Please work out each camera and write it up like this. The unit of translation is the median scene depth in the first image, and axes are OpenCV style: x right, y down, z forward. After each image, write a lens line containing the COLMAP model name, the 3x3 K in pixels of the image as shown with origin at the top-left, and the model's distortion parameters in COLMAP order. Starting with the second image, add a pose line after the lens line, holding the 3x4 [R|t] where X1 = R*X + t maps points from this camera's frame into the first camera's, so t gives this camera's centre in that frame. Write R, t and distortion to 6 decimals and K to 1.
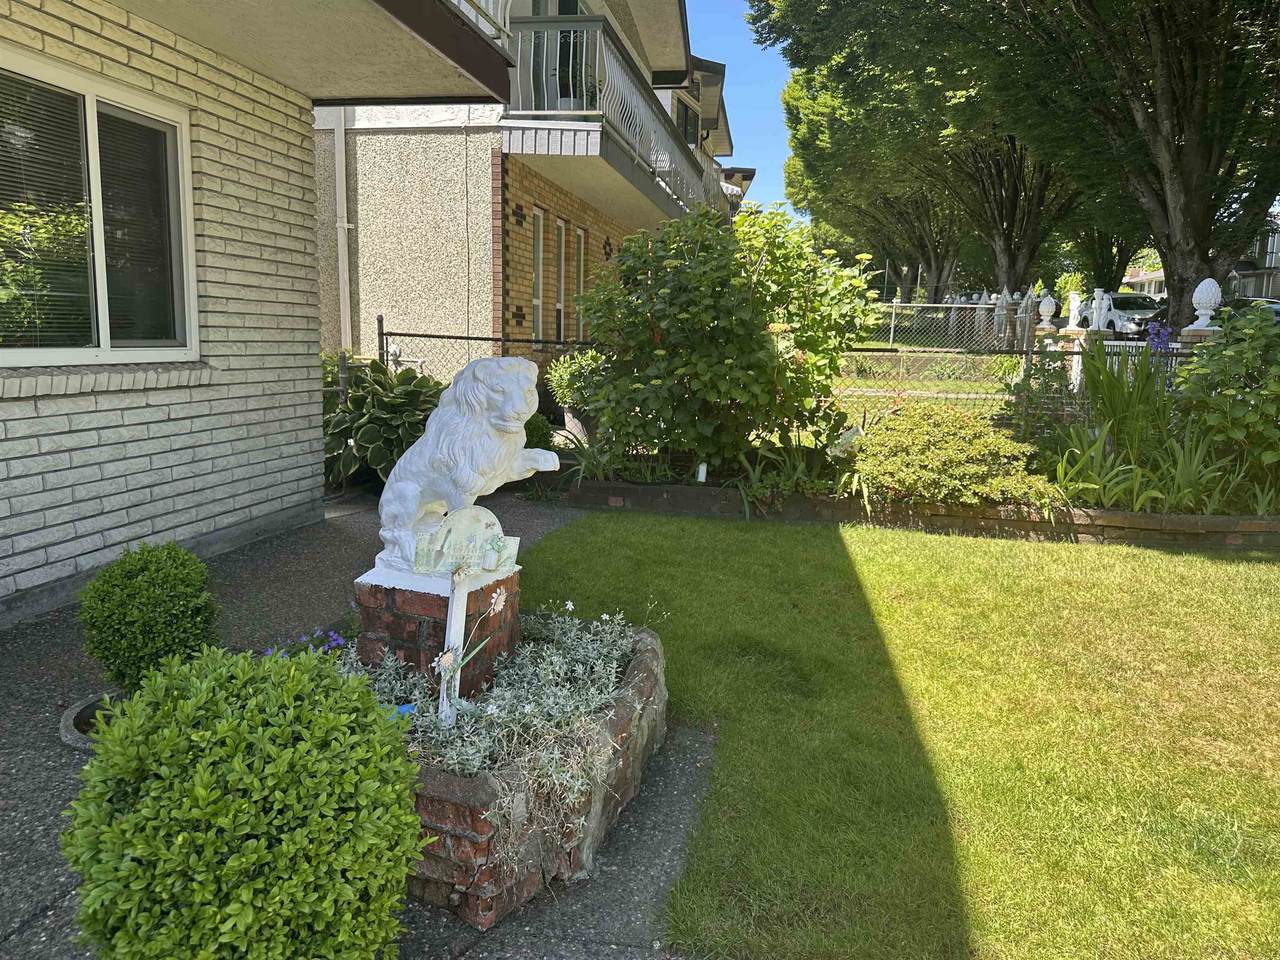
lens RADIAL K [[901.8, 0, 640.2], [0, 901.8, 480.0], [0, 0, 1]] dist [-0.007041, -0.005063]
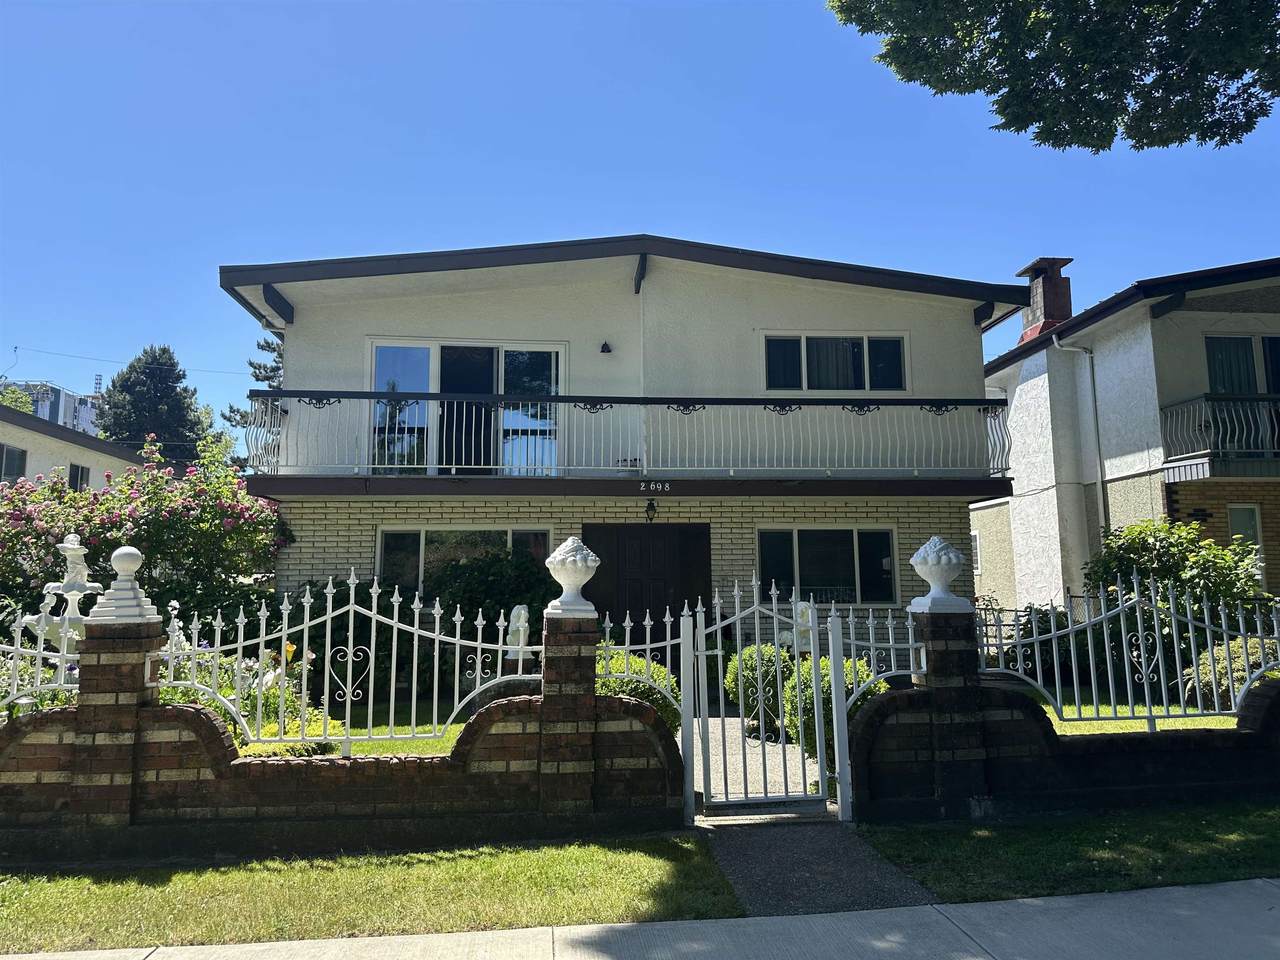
lens RADIAL K [[901.8, 0, 640.8], [0, 901.8, 476.0], [0, 0, 1]] dist [-0.007041, -0.005063]
pose [[0.272496, -0.154355, -0.949695, 1.149549], [-0.139870, 0.970208, -0.197822, 0.078471], [0.951936, 0.186740, 0.242788, -0.302053]]
